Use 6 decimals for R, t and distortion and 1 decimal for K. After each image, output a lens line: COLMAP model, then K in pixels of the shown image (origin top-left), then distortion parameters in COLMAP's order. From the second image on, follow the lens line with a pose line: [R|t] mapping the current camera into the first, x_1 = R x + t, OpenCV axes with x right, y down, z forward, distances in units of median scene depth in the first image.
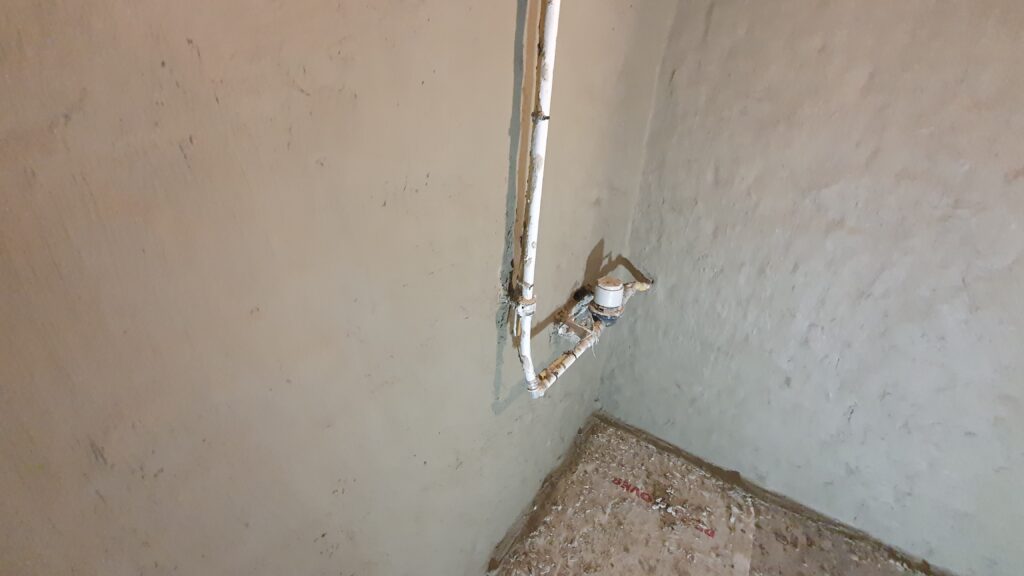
lens RADIAL K [[403.5, 0, 513.8], [0, 403.5, 285.4], [0, 0, 1]] dist [0.003330, -0.000237]
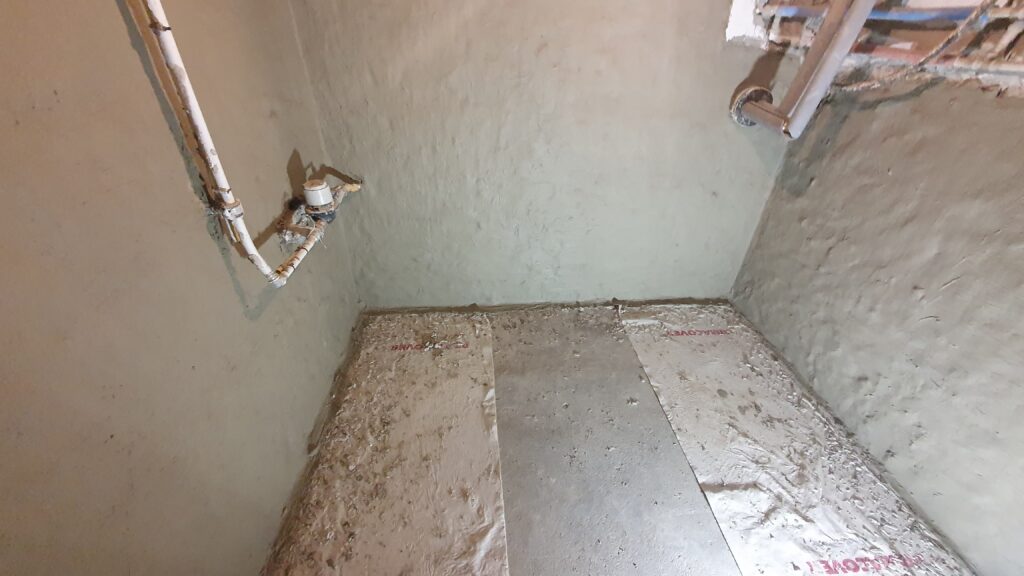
lens RADIAL K [[403.5, 0, 514.7], [0, 403.5, 284.6], [0, 0, 1]] dist [0.003330, -0.000237]
pose [[0.783412, -0.376392, 0.494565, 0.006935], [0.289327, 0.925140, 0.245777, 0.122625], [-0.550051, -0.049454, 0.833666, -0.250725]]
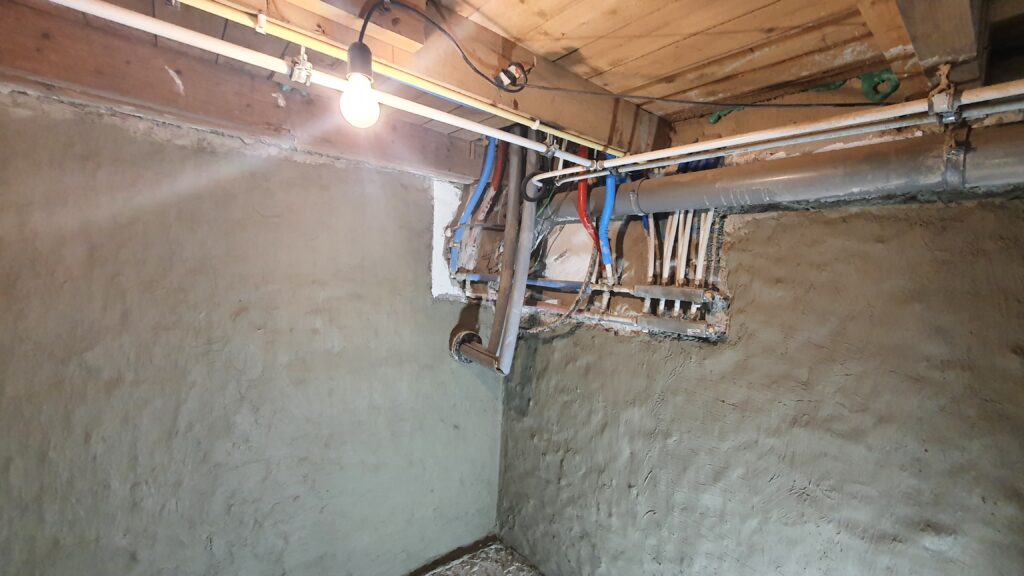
lens RADIAL K [[403.5, 0, 513.8], [0, 403.5, 285.5], [0, 0, 1]] dist [0.003330, -0.000237]
pose [[0.291629, -0.094971, 0.951805, 0.131658], [0.384954, 0.922572, -0.025894, 0.032093], [-0.875650, 0.373953, 0.305608, -0.240060]]
